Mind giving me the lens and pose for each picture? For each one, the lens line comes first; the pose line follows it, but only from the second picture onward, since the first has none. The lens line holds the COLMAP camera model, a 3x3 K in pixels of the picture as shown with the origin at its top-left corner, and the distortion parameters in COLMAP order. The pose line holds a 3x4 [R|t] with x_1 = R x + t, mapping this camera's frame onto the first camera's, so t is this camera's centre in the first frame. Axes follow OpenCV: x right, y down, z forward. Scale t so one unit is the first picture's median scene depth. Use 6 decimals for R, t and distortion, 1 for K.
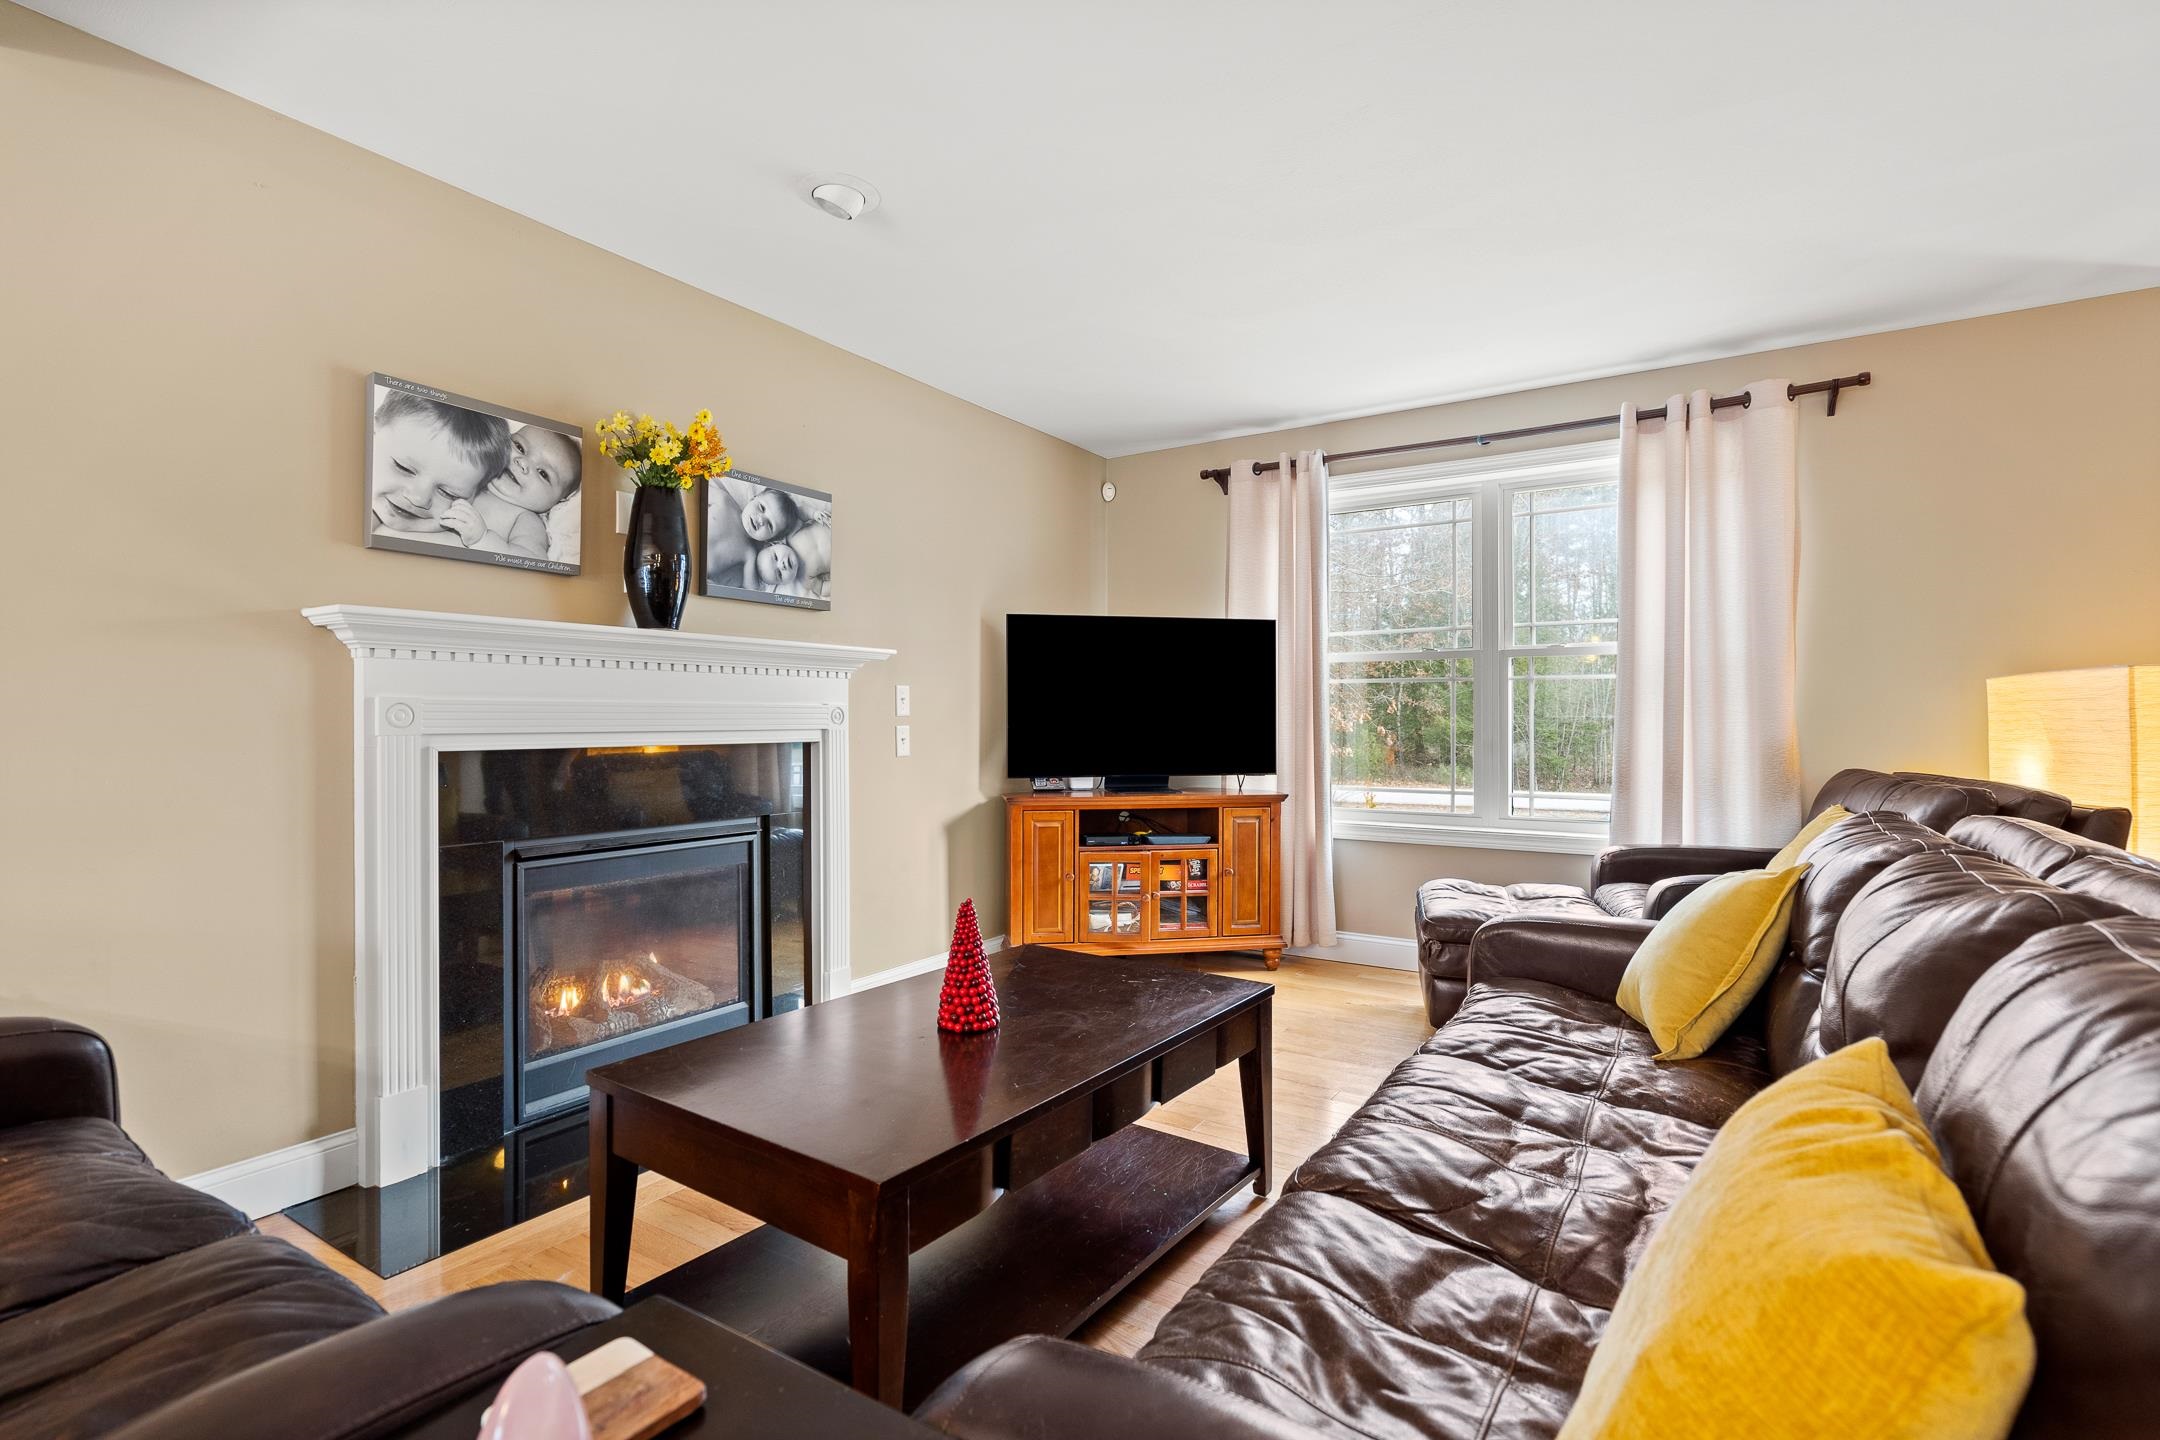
lens RADIAL K [[1030.0, 0, 1080.0], [0, 1030.0, 720.0], [0, 0, 1]] dist [0.018342, 0.000385]
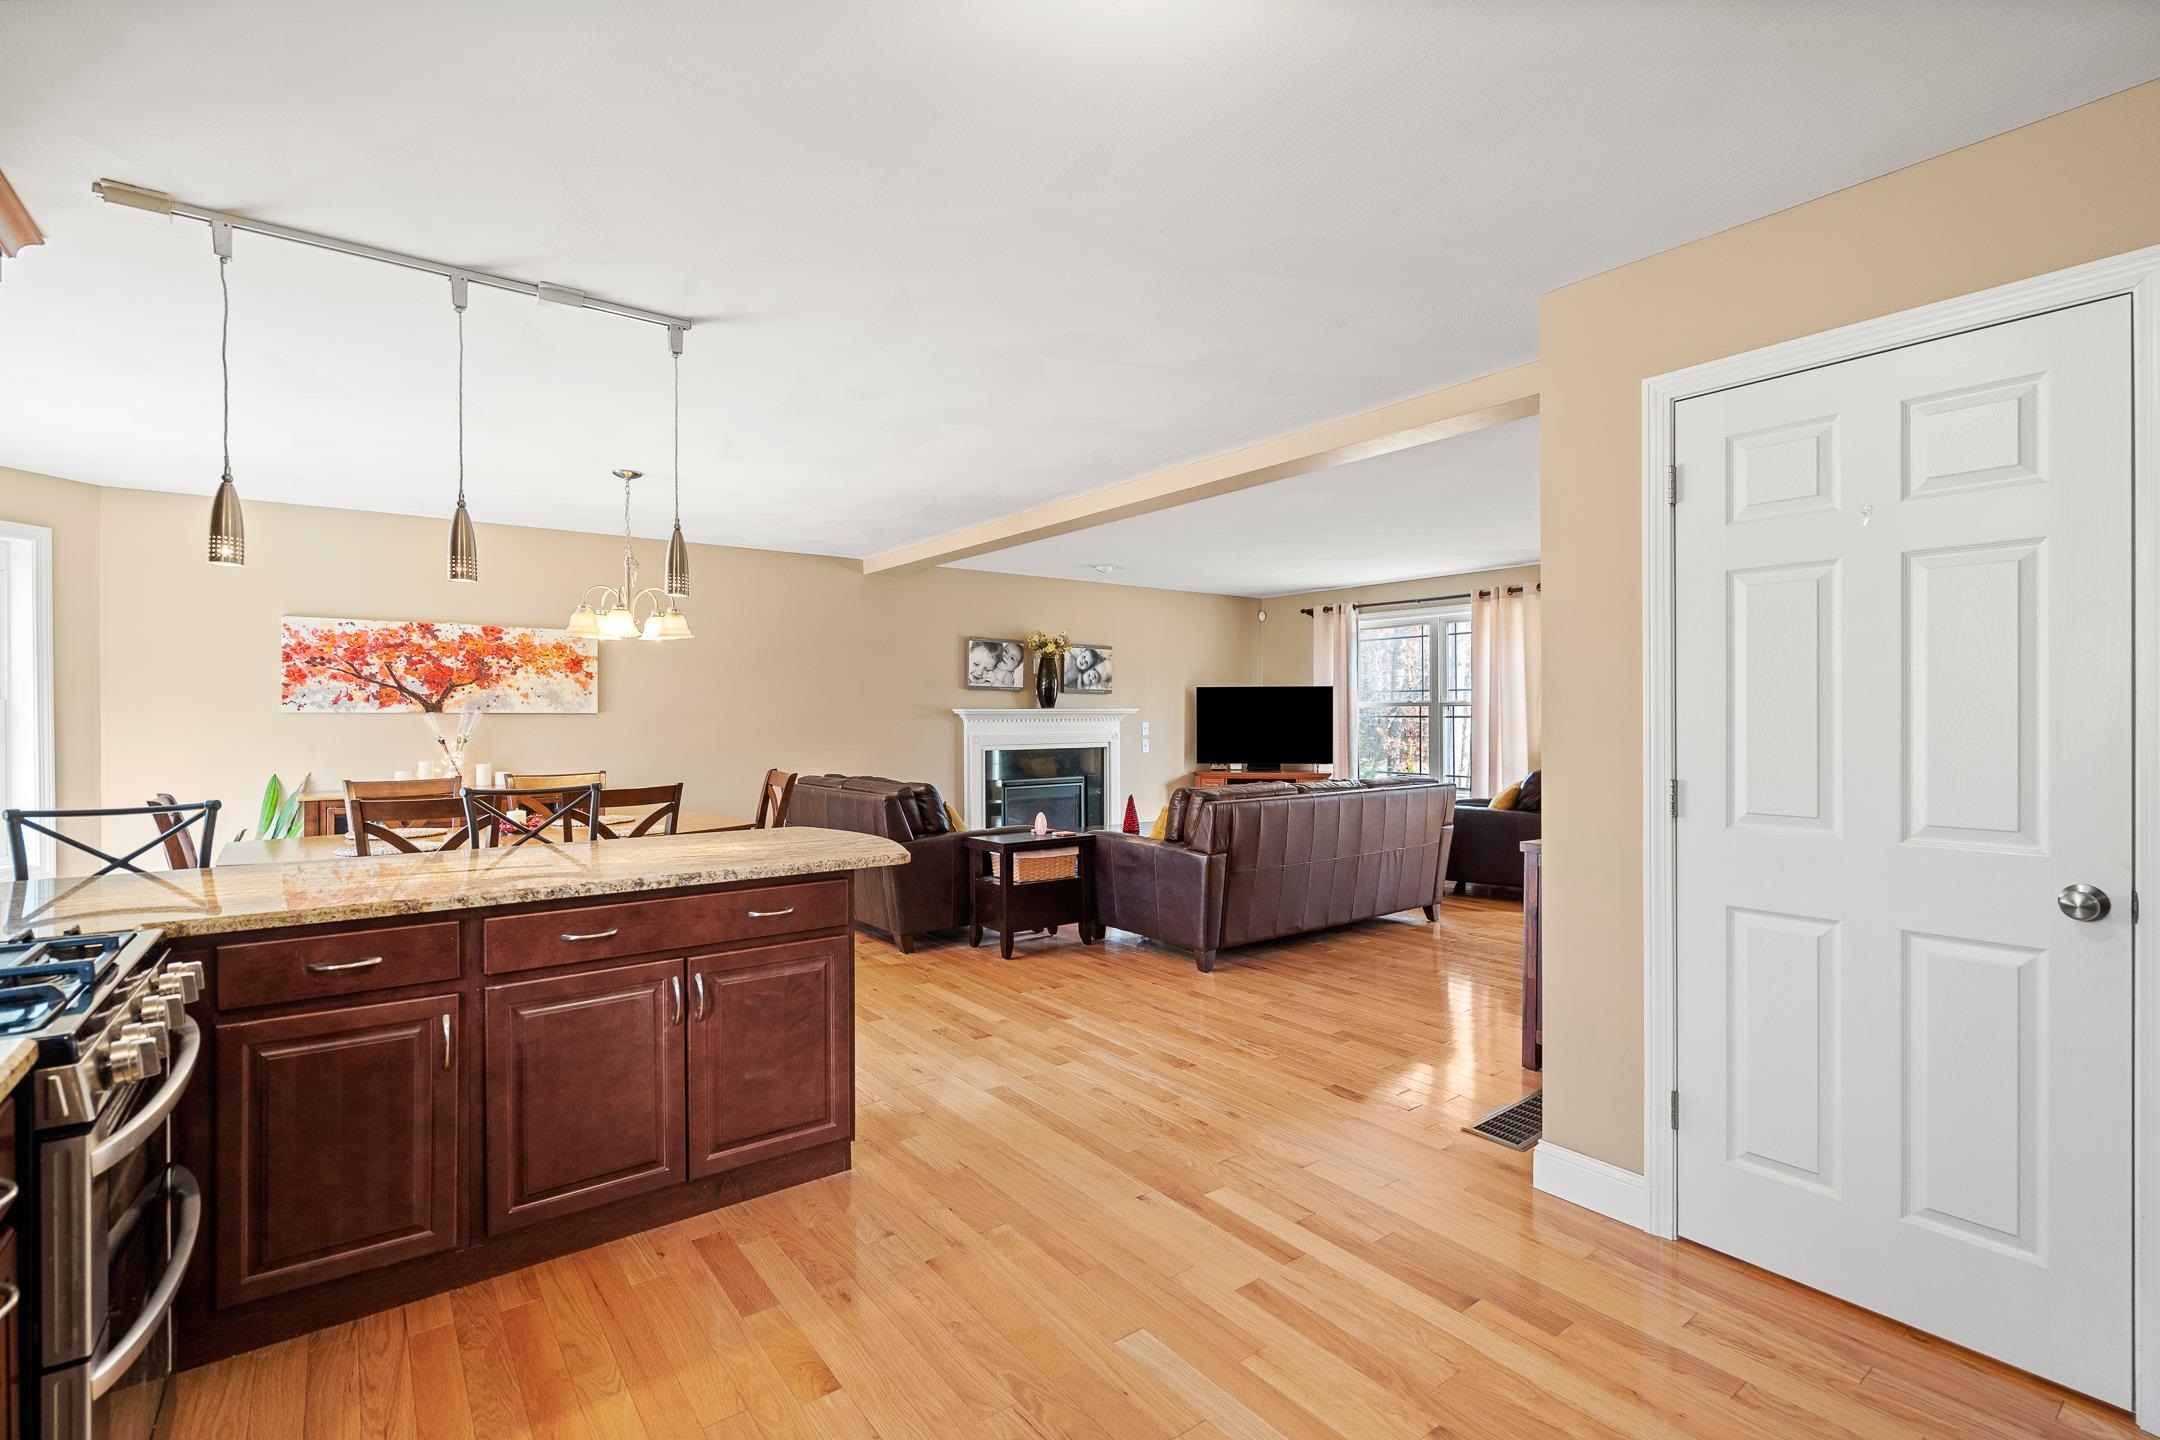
lens RADIAL K [[986.0, 0, 1076.5], [0, 986.0, 713.3], [0, 0, 1]] dist [-0.002390, -0.000546]
pose [[0.938881, -0.005560, -0.344197, 0.516366], [0.005234, 0.999985, -0.001875, -0.058347], [0.344202, -0.000041, 0.938896, -1.308604]]
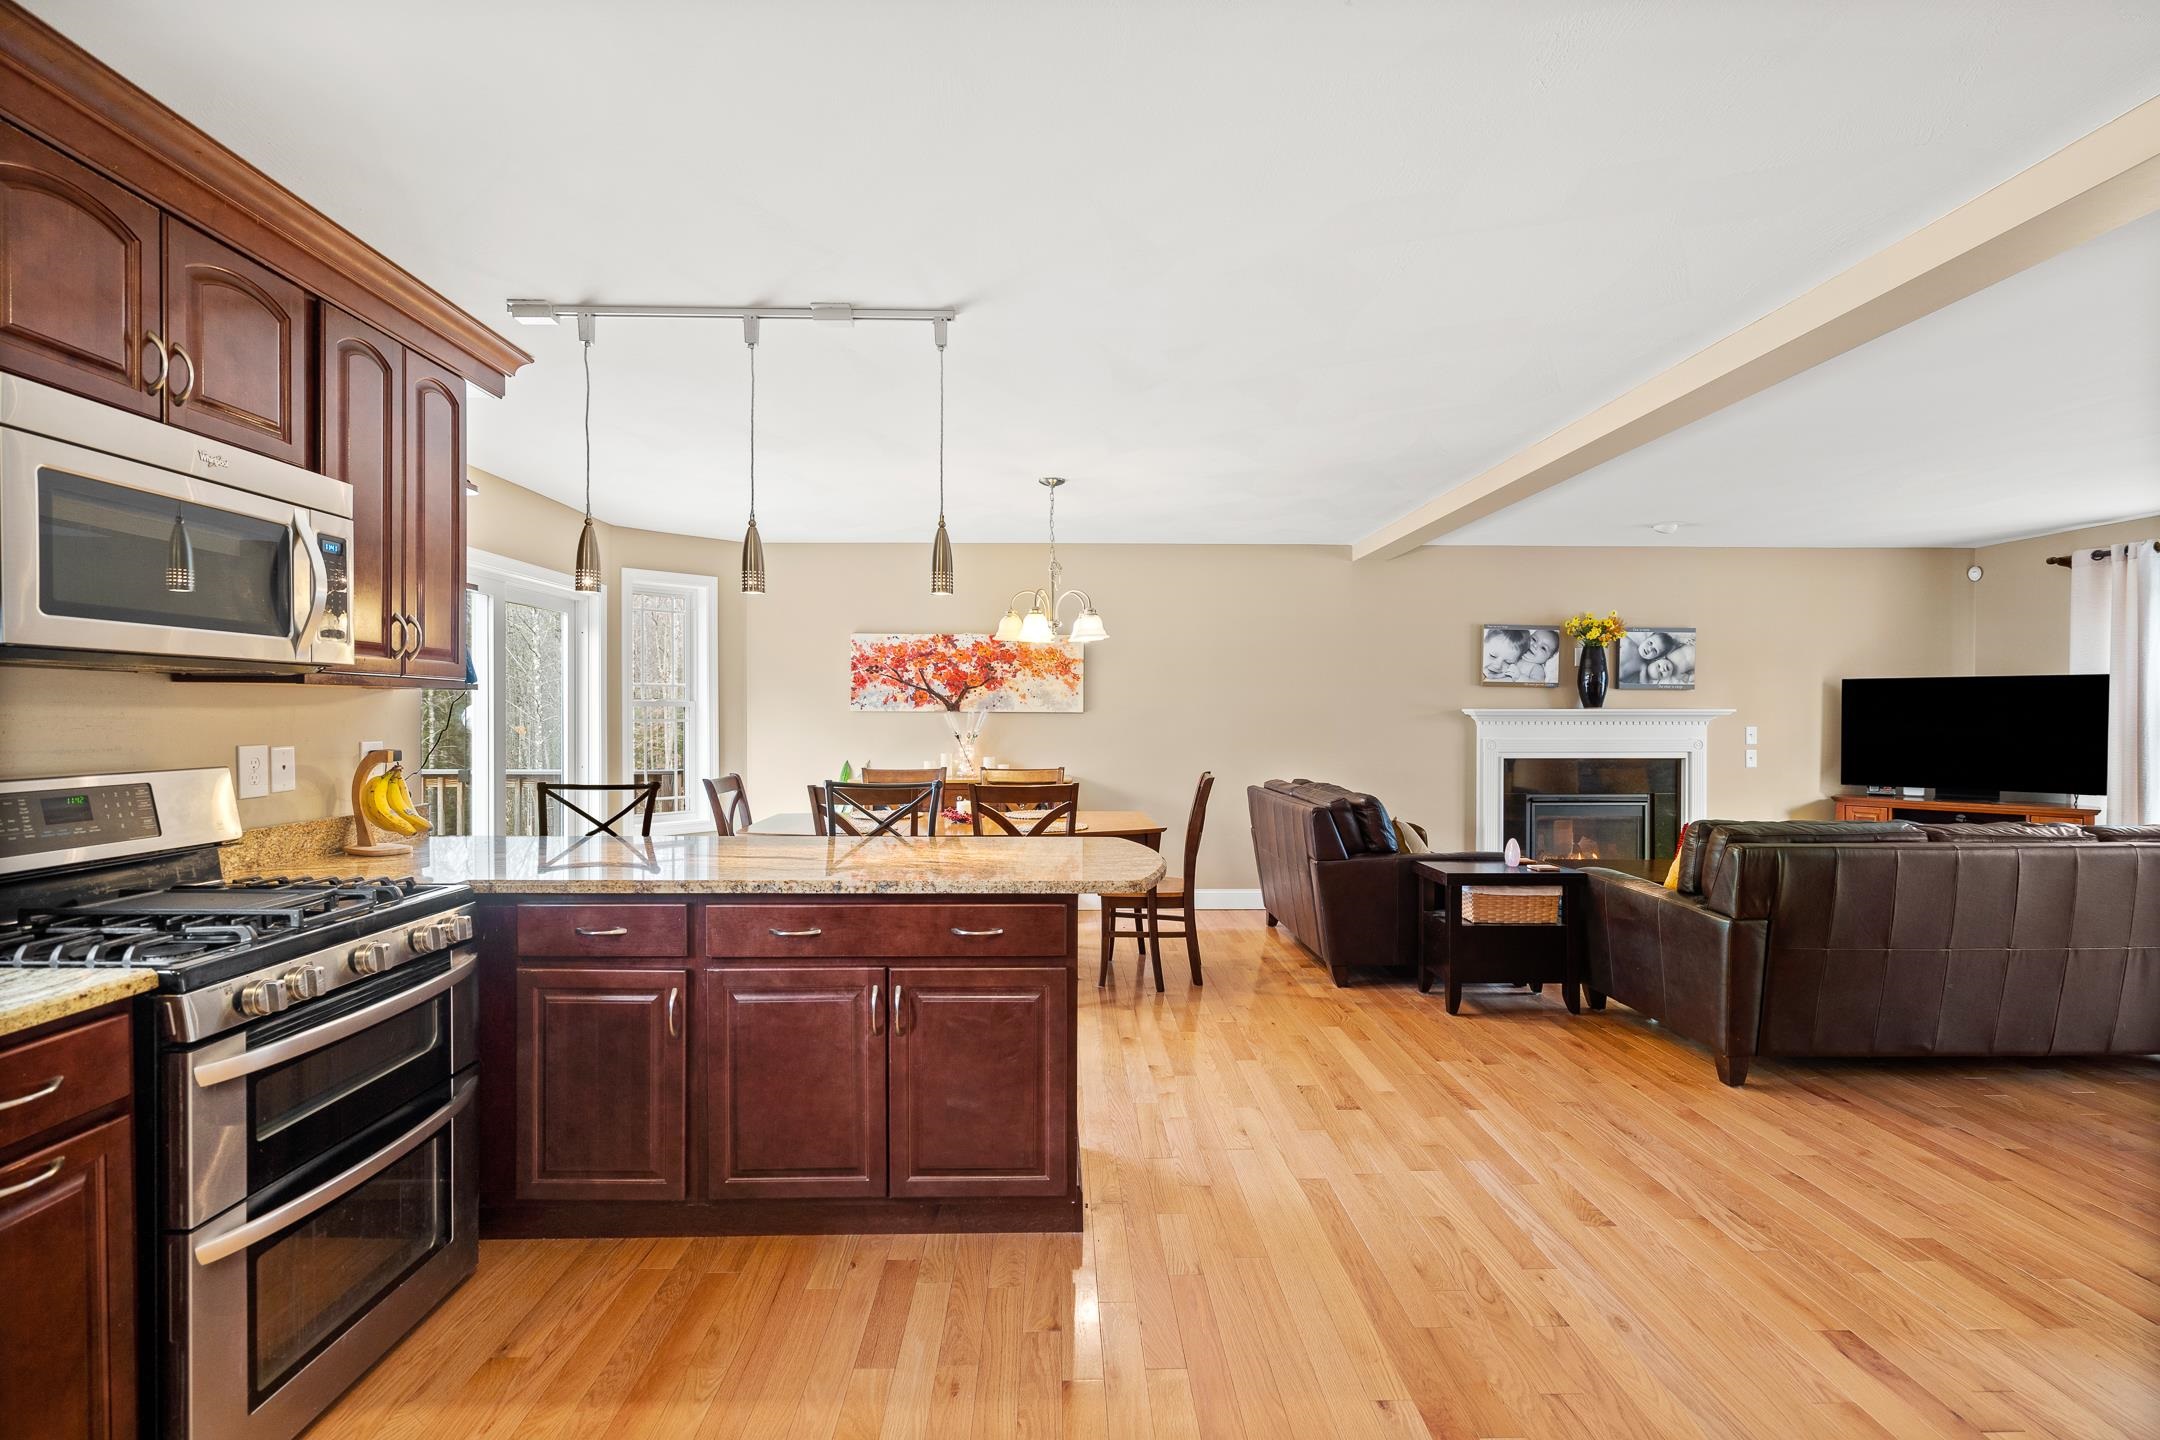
lens RADIAL K [[981.7, 0, 1074.3], [0, 981.7, 720.9], [0, 0, 1]] dist [-0.003086, 0.001251]
pose [[0.560720, 0.005426, -0.827987, 0.647168], [-0.000794, 0.999982, 0.006015, -0.061256], [0.828005, -0.002715, 0.560714, -1.011700]]
